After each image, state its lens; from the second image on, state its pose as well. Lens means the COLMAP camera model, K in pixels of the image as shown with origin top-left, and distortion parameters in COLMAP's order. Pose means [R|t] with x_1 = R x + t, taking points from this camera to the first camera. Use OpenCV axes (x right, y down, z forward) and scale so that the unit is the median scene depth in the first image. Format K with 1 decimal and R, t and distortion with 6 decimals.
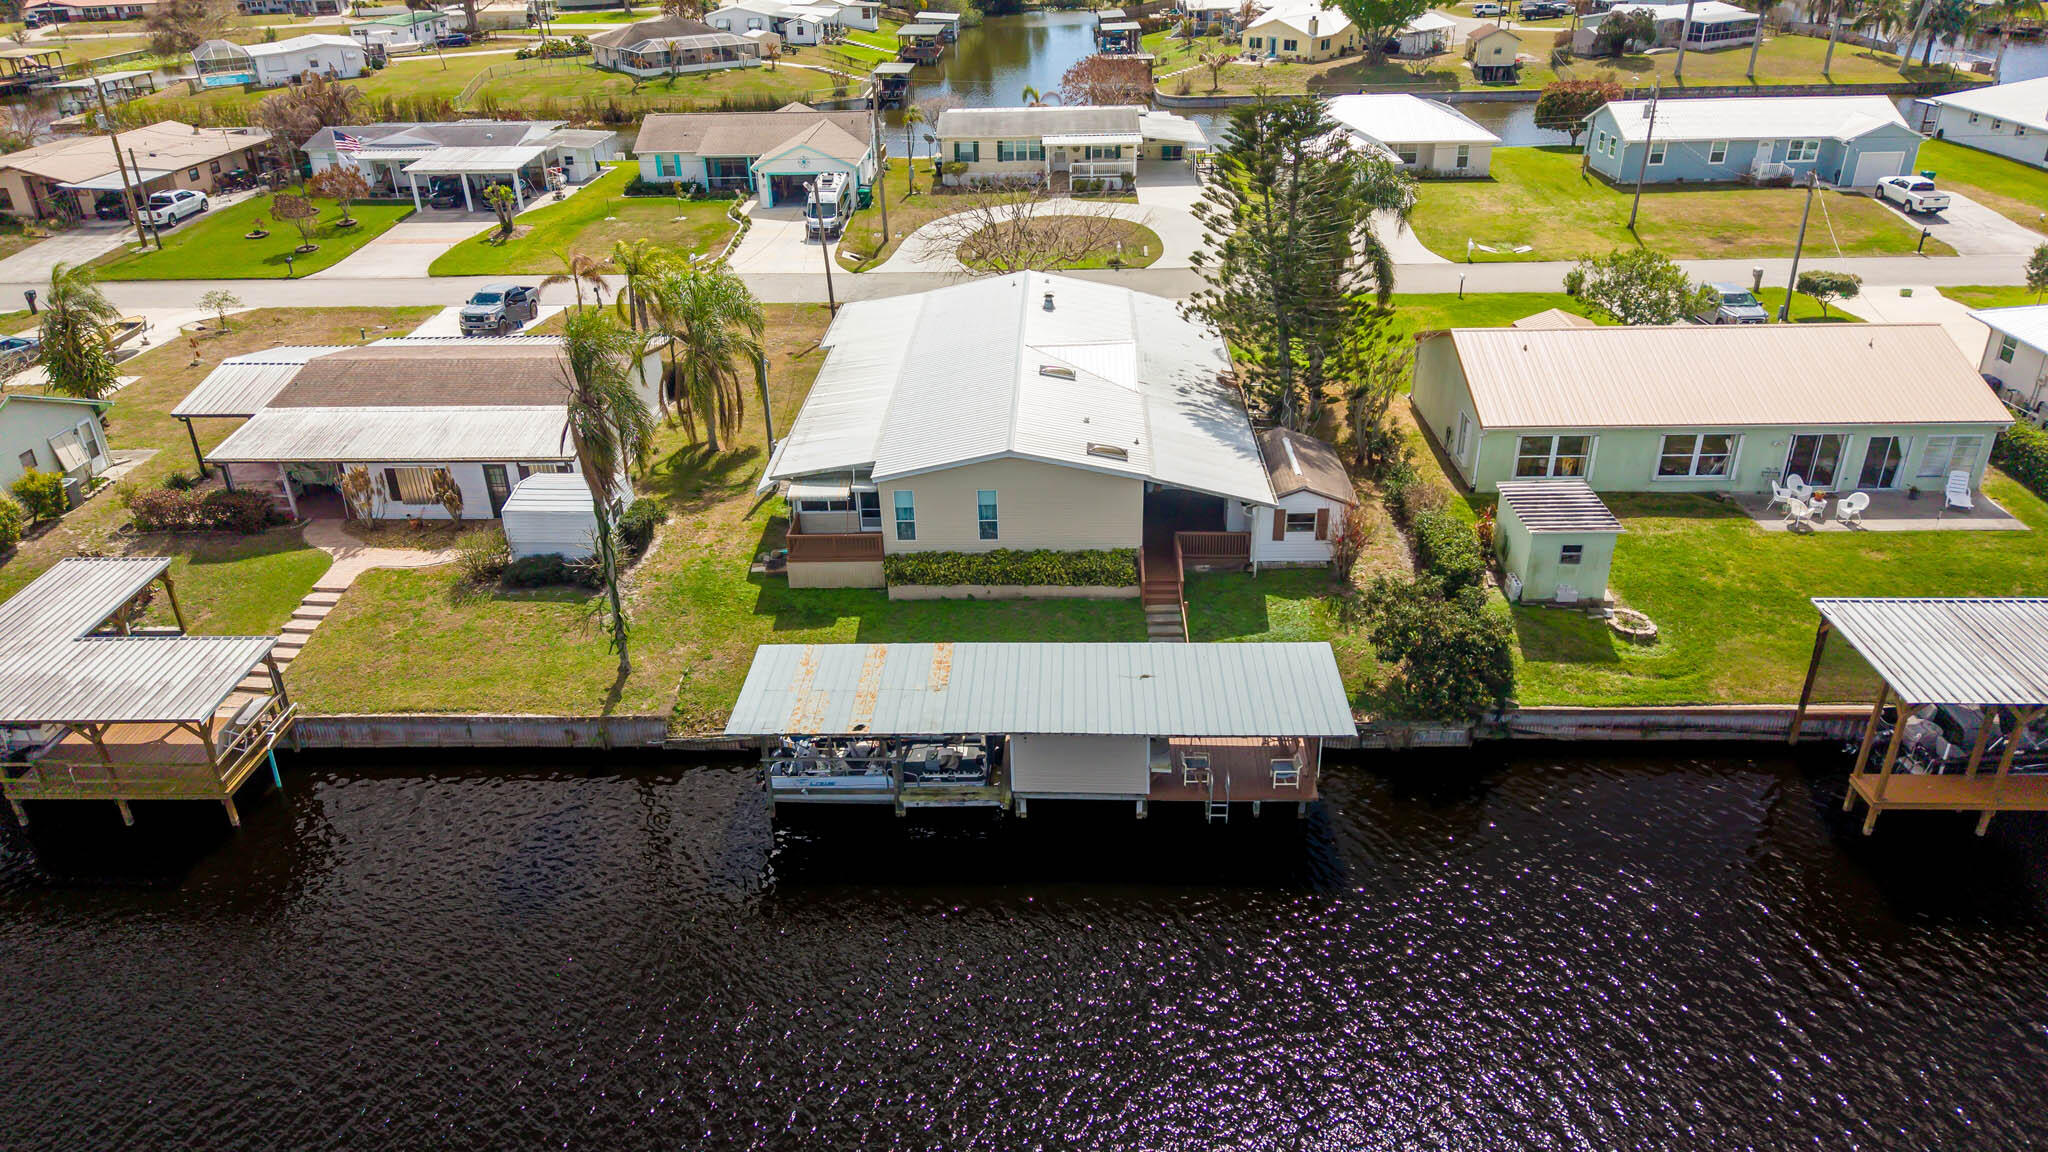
lens RADIAL K [[1367.5, 0, 1030.8], [0, 1367.5, 571.6], [0, 0, 1]] dist [0.033650, -0.038138]
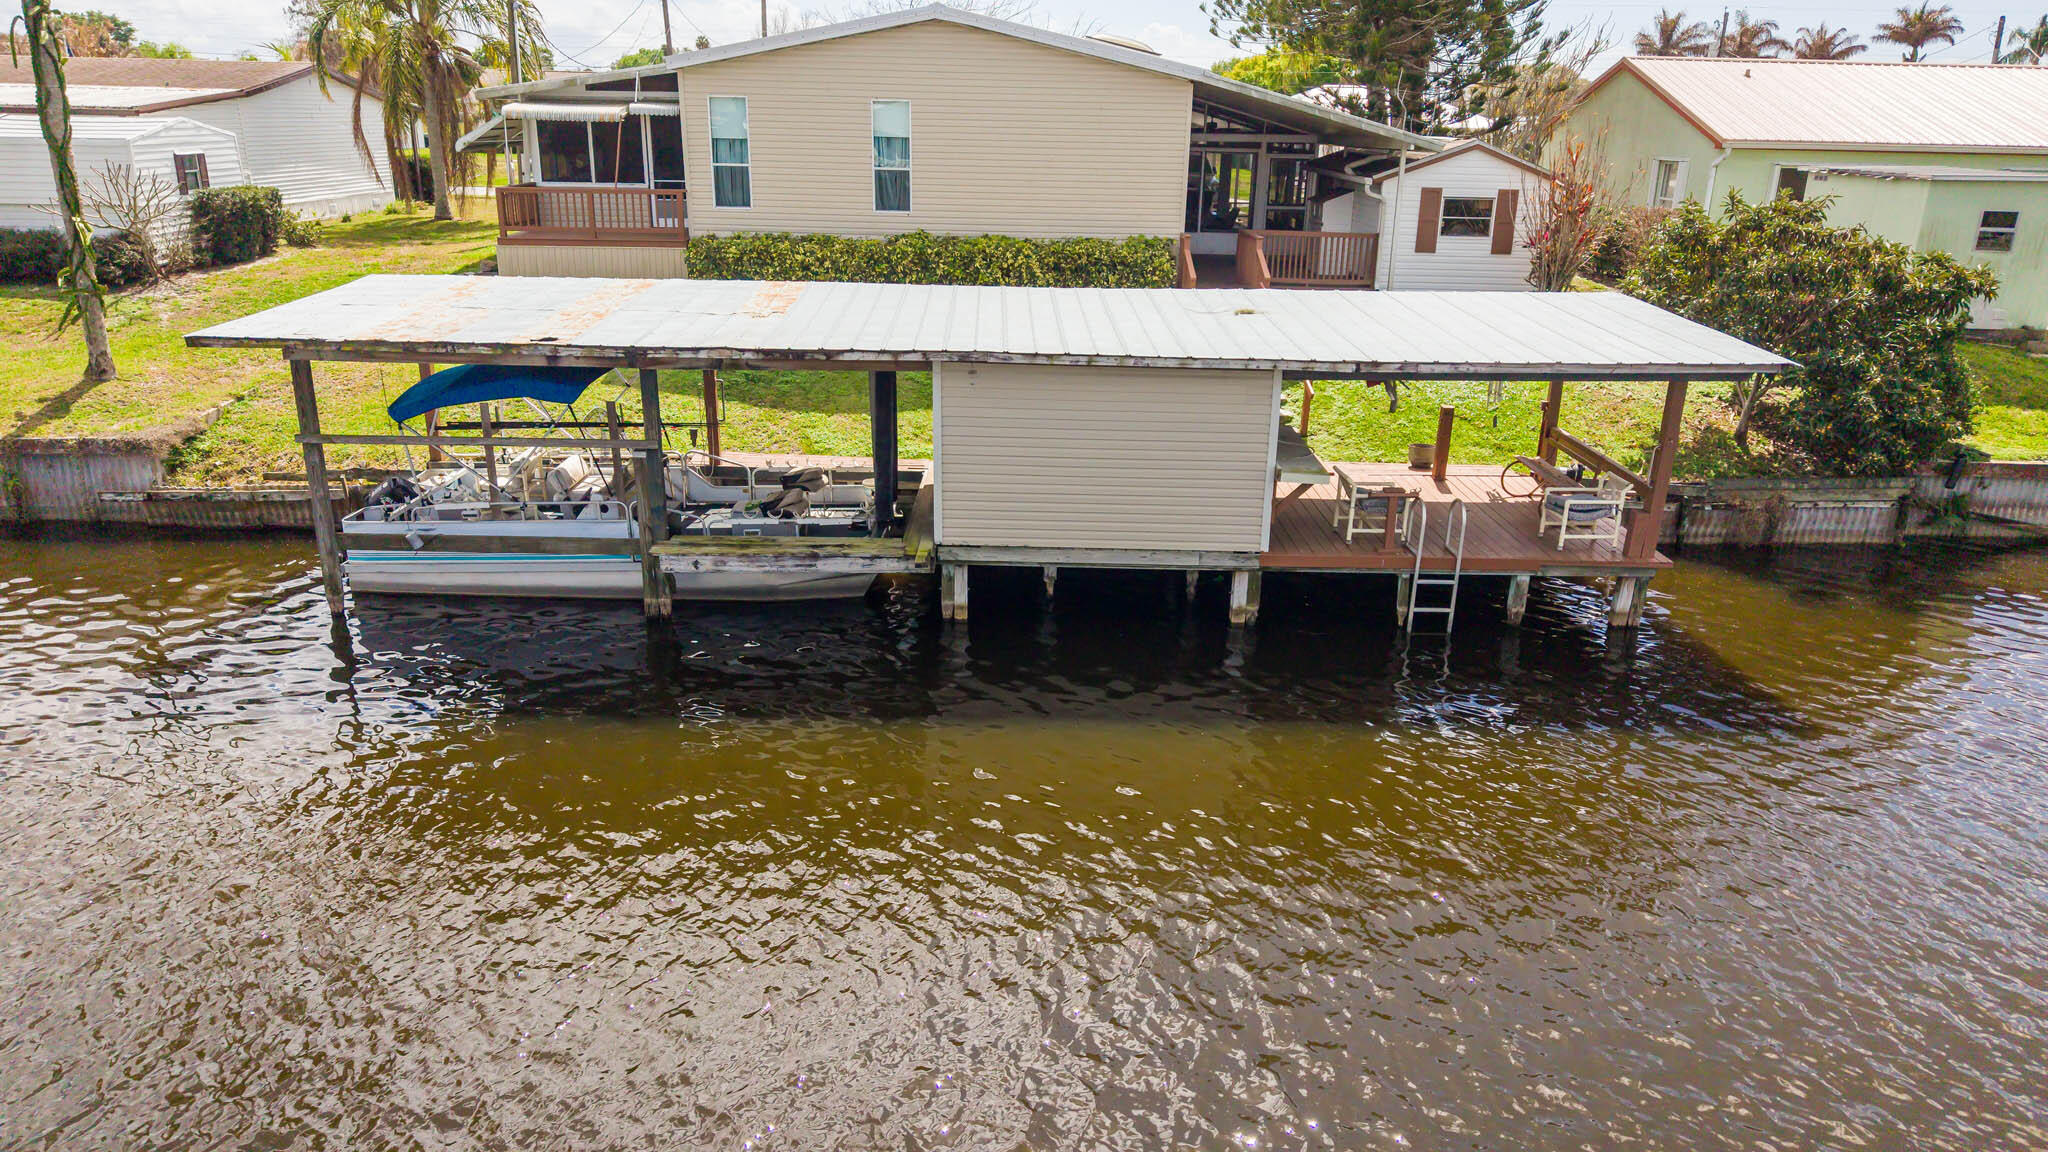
lens RADIAL K [[1367.5, 0, 1011.2], [0, 1367.5, 588.6], [0, 0, 1]] dist [0.033650, -0.038138]
pose [[0.998882, 0.009974, 0.046208, -0.007938], [-0.002522, 0.987338, -0.158609, 0.196702], [-0.047205, 0.158315, 0.986260, 0.489398]]
